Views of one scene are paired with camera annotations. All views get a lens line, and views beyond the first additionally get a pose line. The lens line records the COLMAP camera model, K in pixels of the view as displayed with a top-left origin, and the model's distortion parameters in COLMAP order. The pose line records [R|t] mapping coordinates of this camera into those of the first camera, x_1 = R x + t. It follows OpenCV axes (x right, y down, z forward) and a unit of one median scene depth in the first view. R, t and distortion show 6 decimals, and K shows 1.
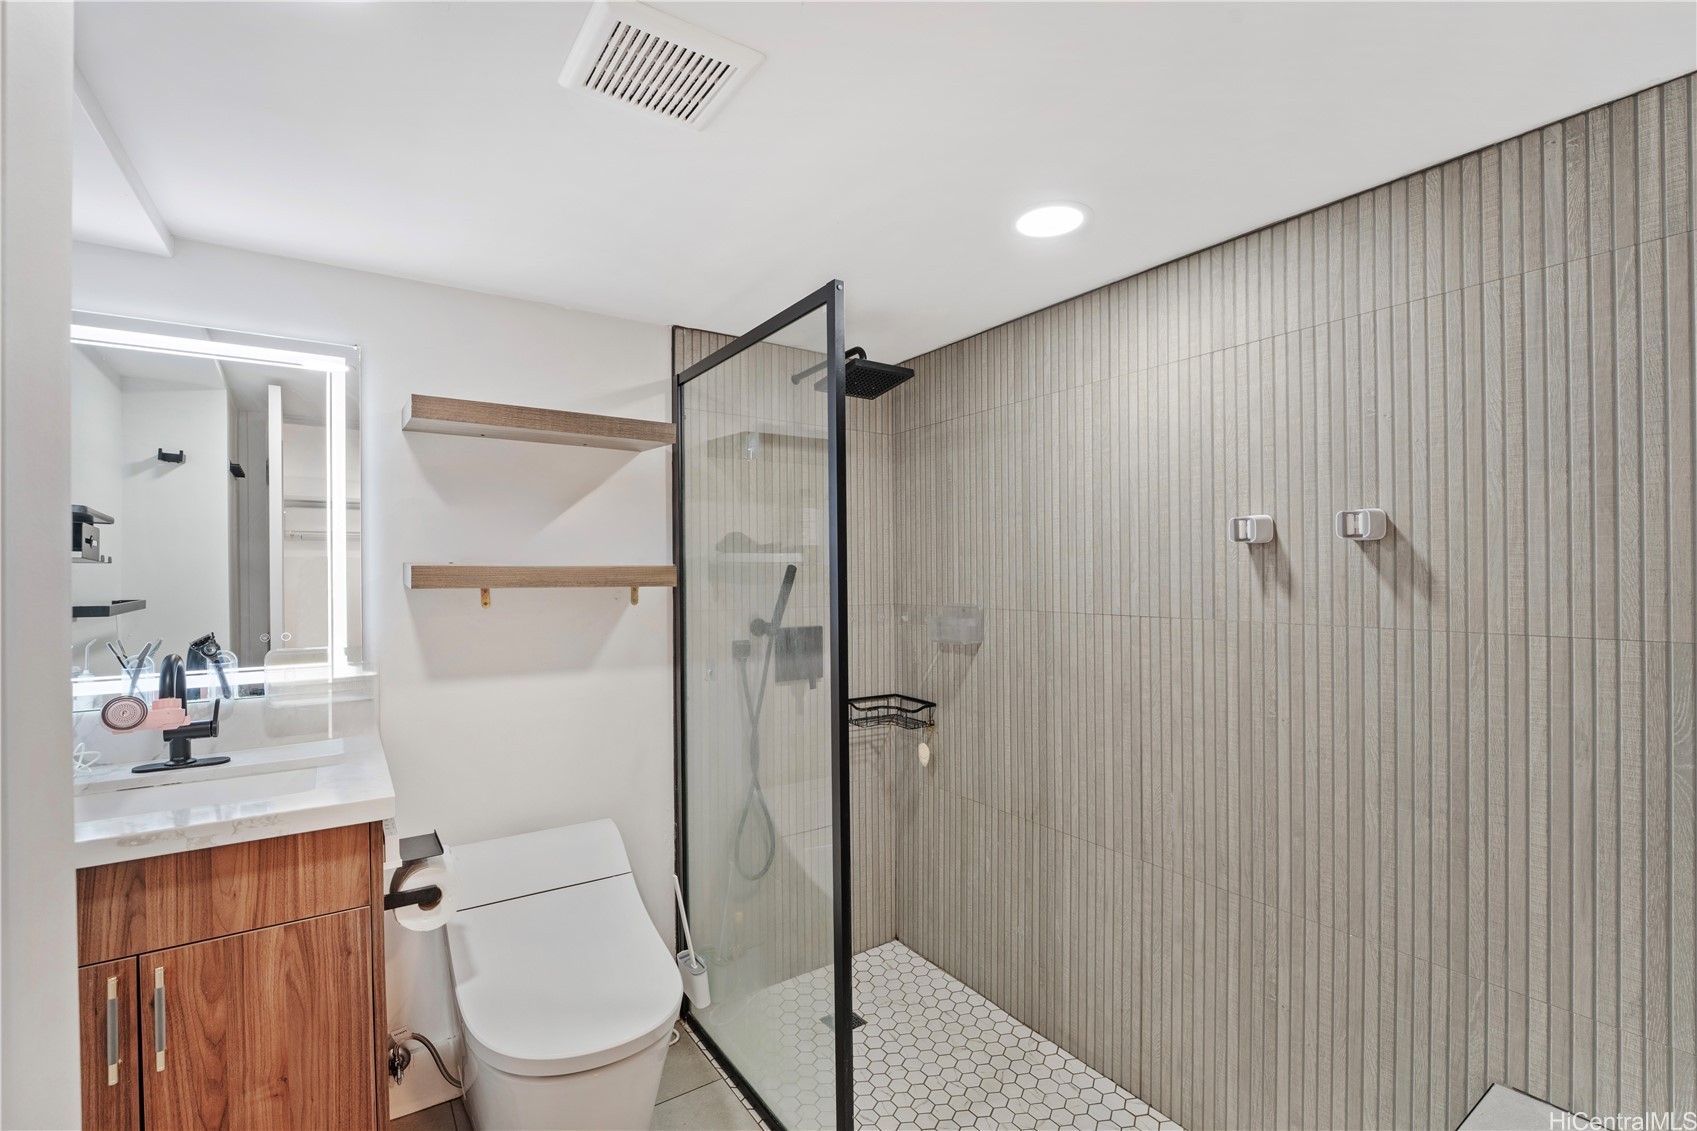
lens RADIAL K [[735.2, 0, 850.8], [0, 735.2, 563.6], [0, 0, 1]] dist [-0.014702, -0.000254]
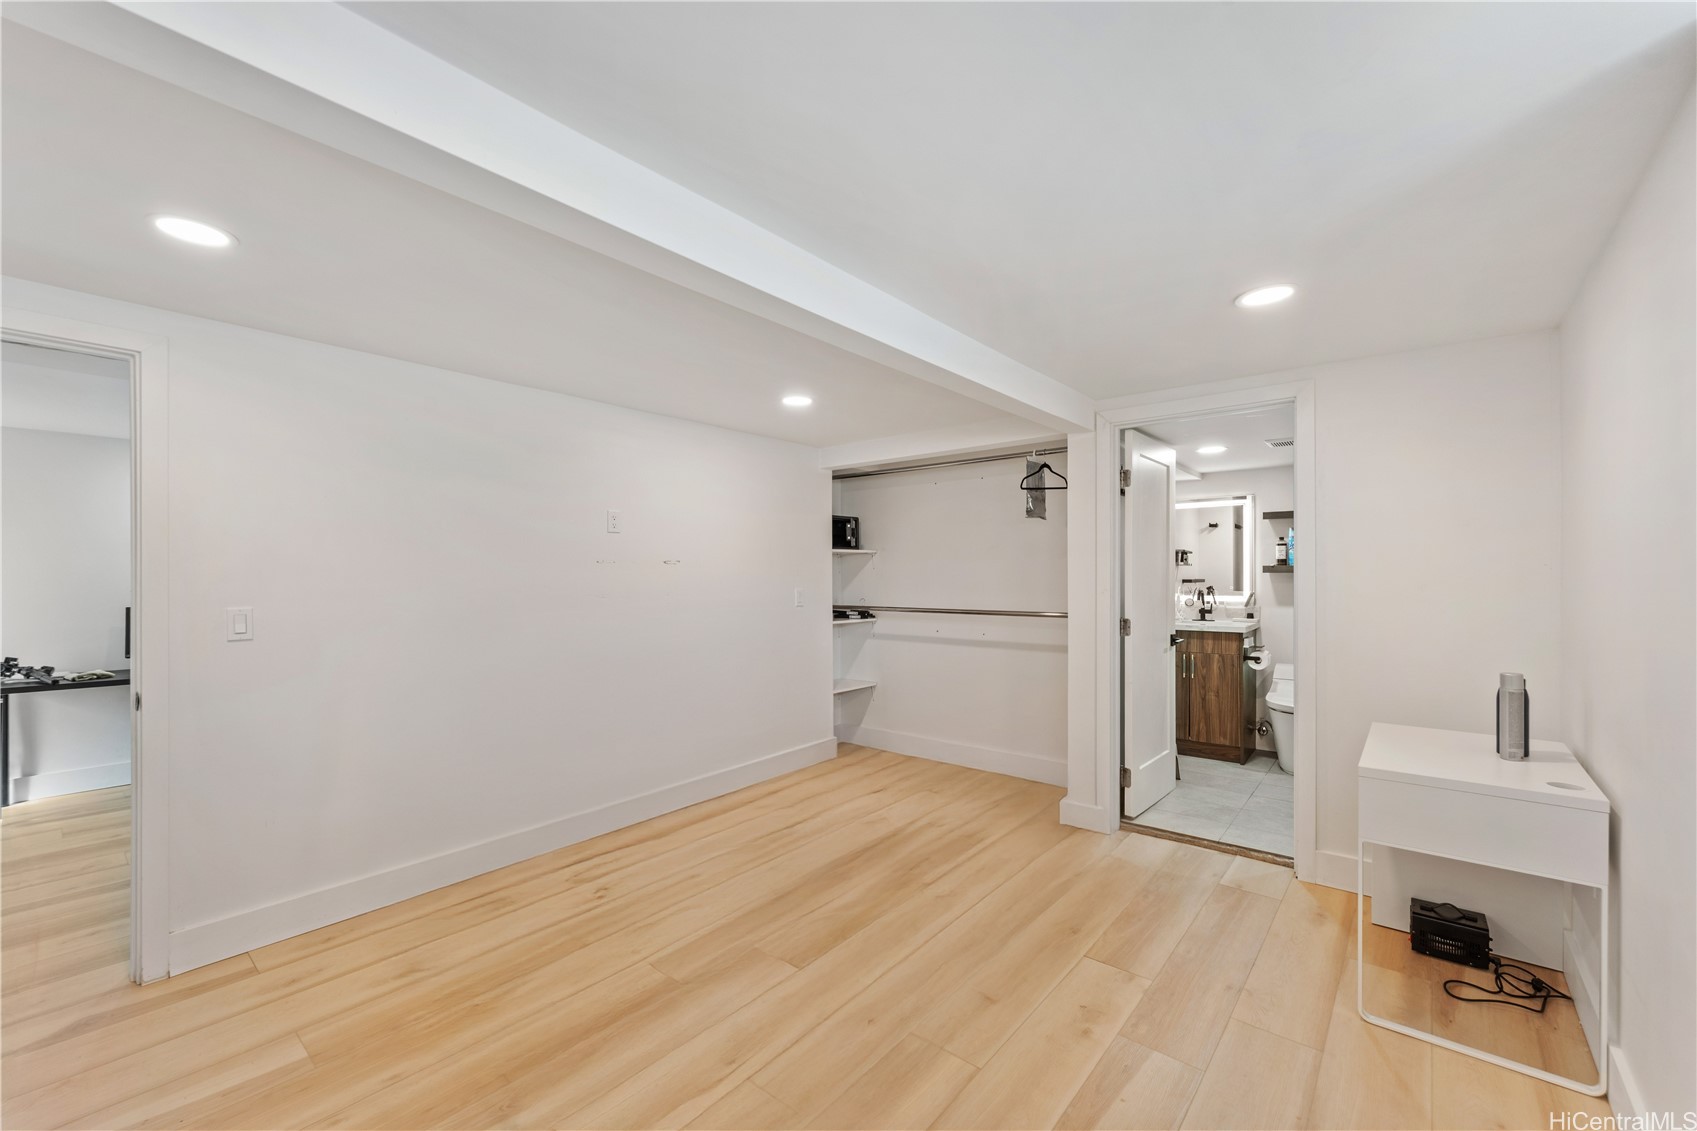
lens RADIAL K [[687.2, 0, 849.7], [0, 687.2, 576.5], [0, 0, 1]] dist [0.002595, 0.001028]
pose [[0.274841, 0.005309, -0.961475, 1.267393], [0.002090, 0.999979, 0.006119, 0.022179], [0.961487, -0.003691, 0.274824, -1.098858]]
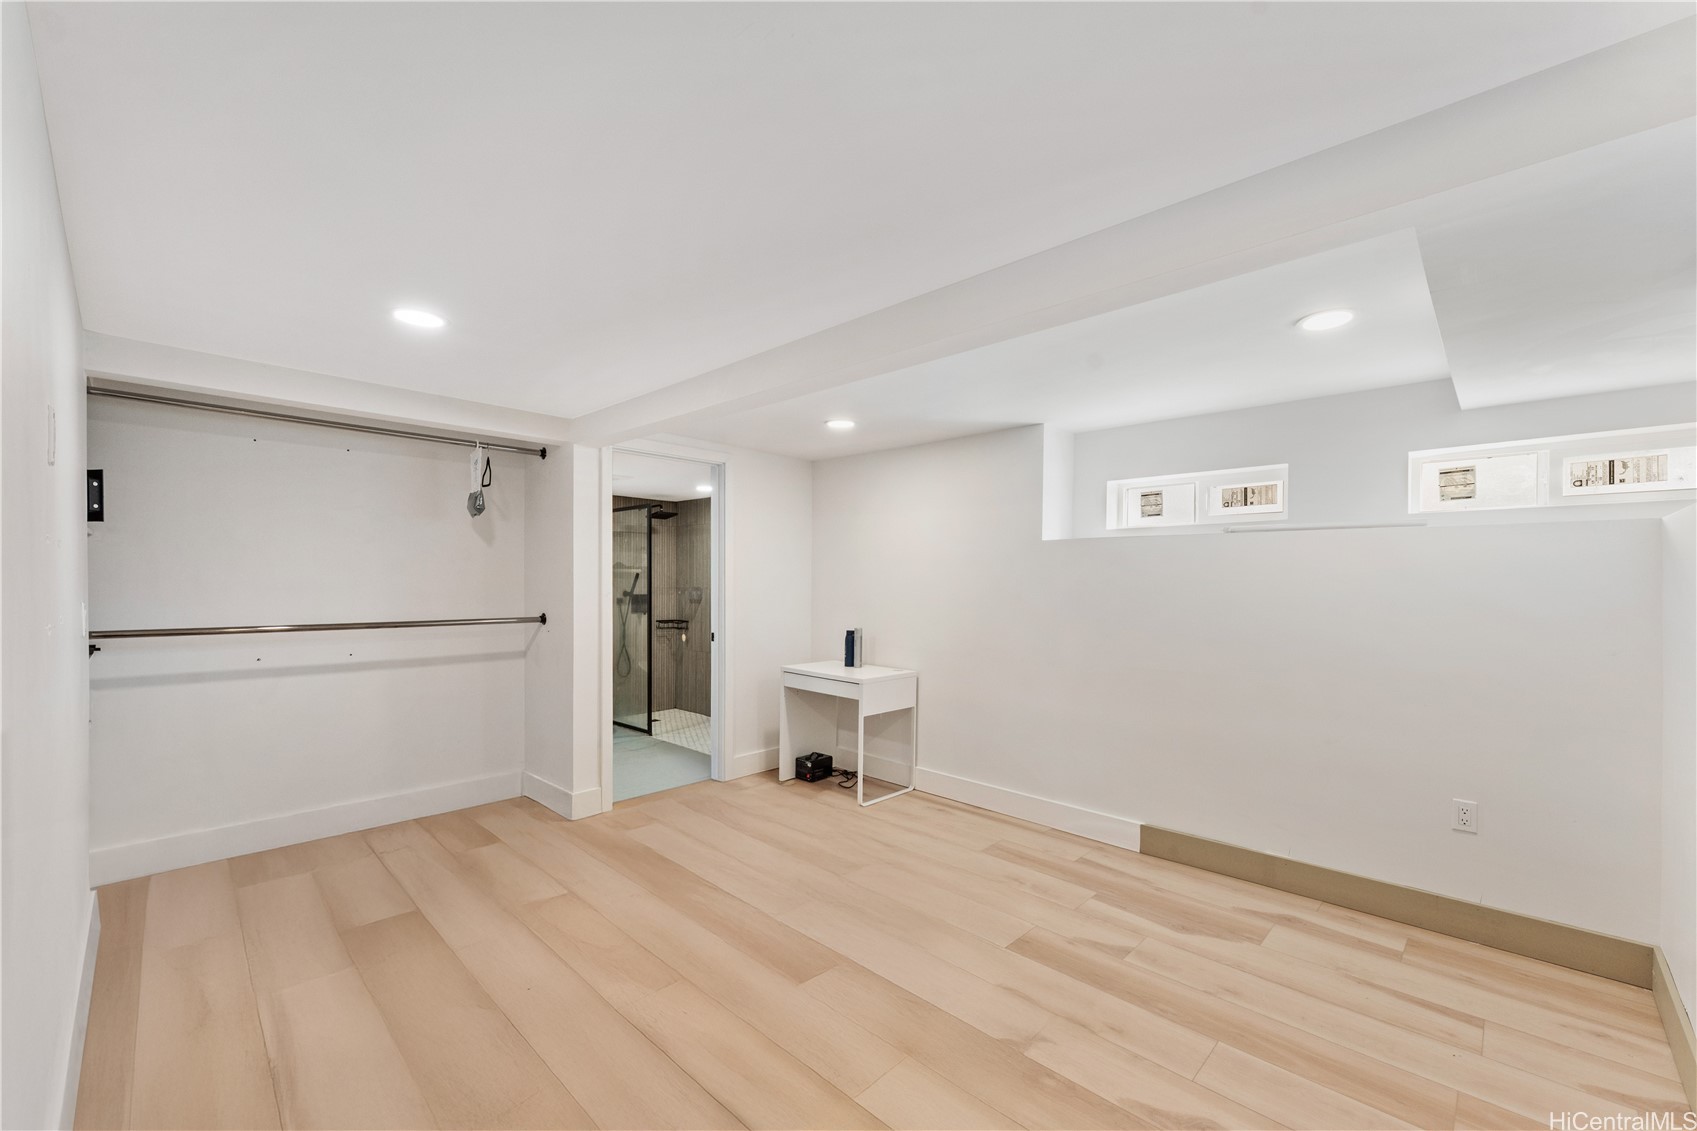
lens RADIAL K [[687.2, 0, 847.0], [0, 687.2, 574.5], [0, 0, 1]] dist [0.002595, 0.001028]
pose [[0.979652, 0.009495, 0.200480, 0.195493], [-0.007503, 0.999915, -0.010691, 0.031466], [-0.200564, 0.008969, 0.979640, -1.926681]]
